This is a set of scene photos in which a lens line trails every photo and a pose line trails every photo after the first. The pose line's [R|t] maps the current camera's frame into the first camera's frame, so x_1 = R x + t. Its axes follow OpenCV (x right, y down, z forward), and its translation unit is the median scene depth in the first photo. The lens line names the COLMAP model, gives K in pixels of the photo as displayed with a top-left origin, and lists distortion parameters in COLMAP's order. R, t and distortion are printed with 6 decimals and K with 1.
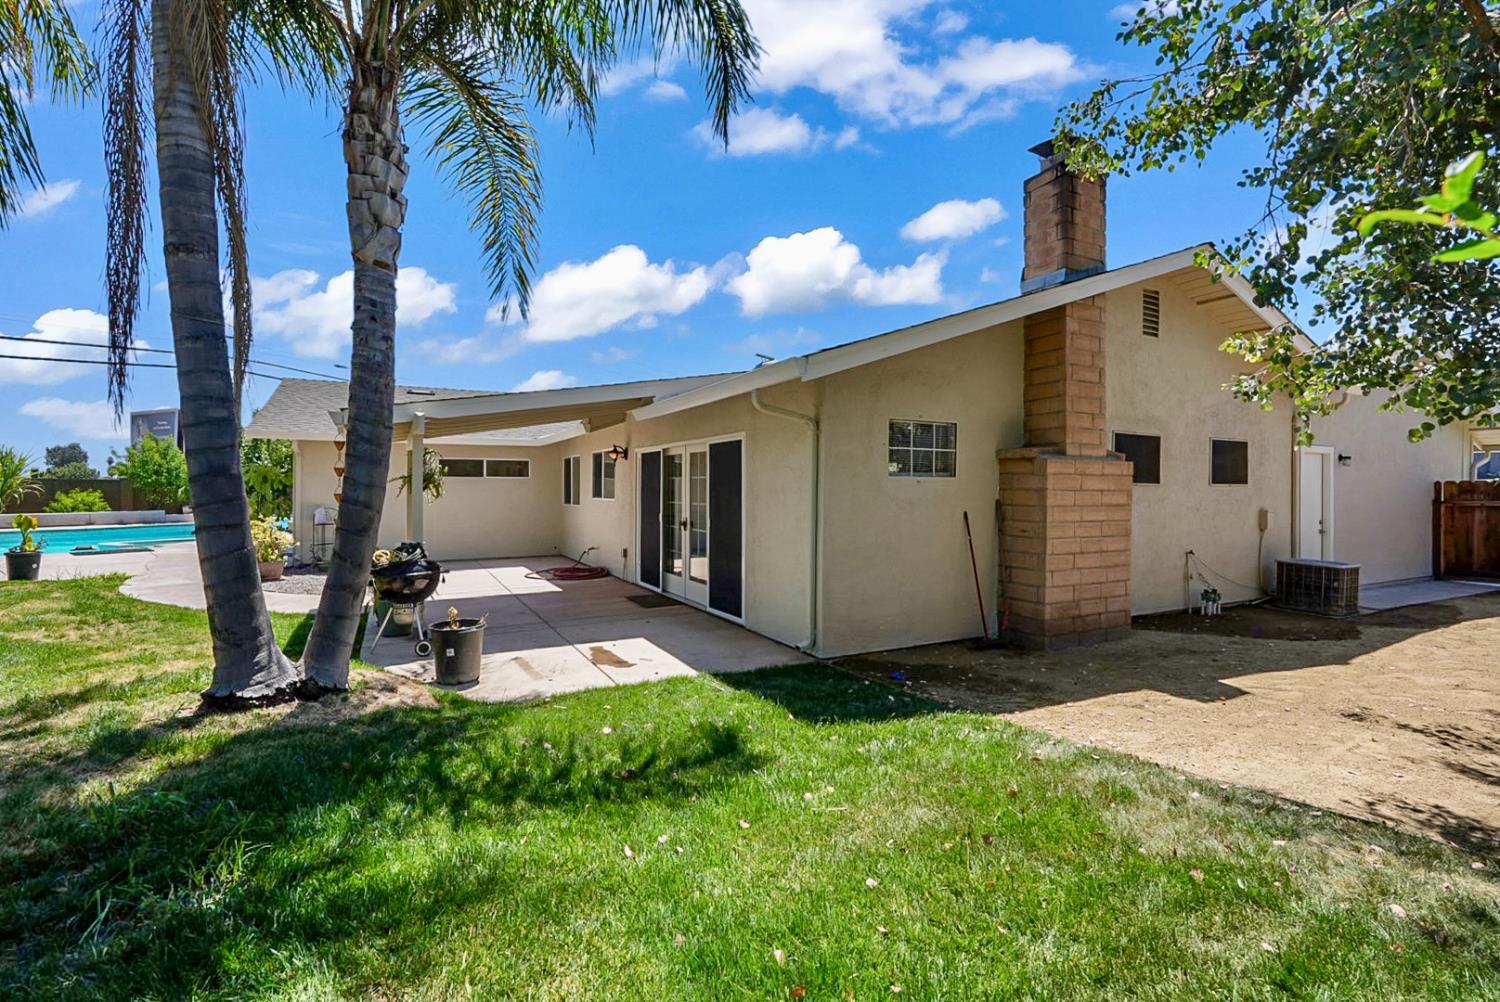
lens RADIAL K [[658.2, 0, 750.9], [0, 658.2, 501.5], [0, 0, 1]] dist [-0.012718, 0.005718]
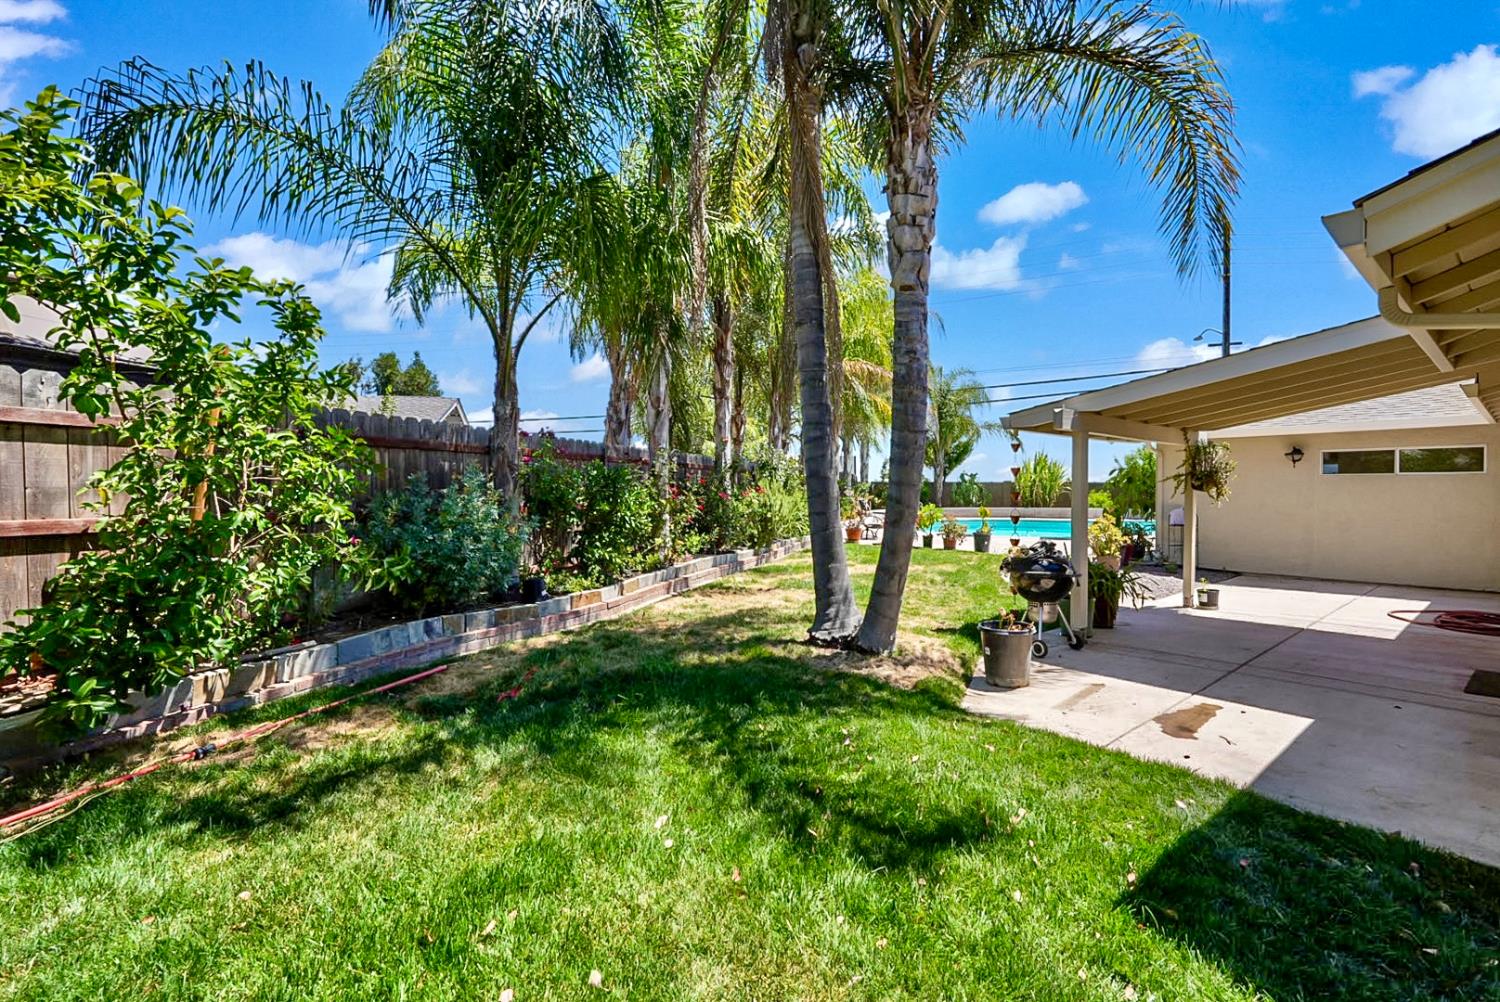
lens RADIAL K [[658.2, 0, 750.9], [0, 658.2, 501.5], [0, 0, 1]] dist [-0.012718, 0.005718]
pose [[0.224735, 0.018223, -0.974250, 0.600920], [-0.021277, 0.999678, 0.013791, -0.002126], [0.974188, 0.017630, 0.225050, 0.613718]]
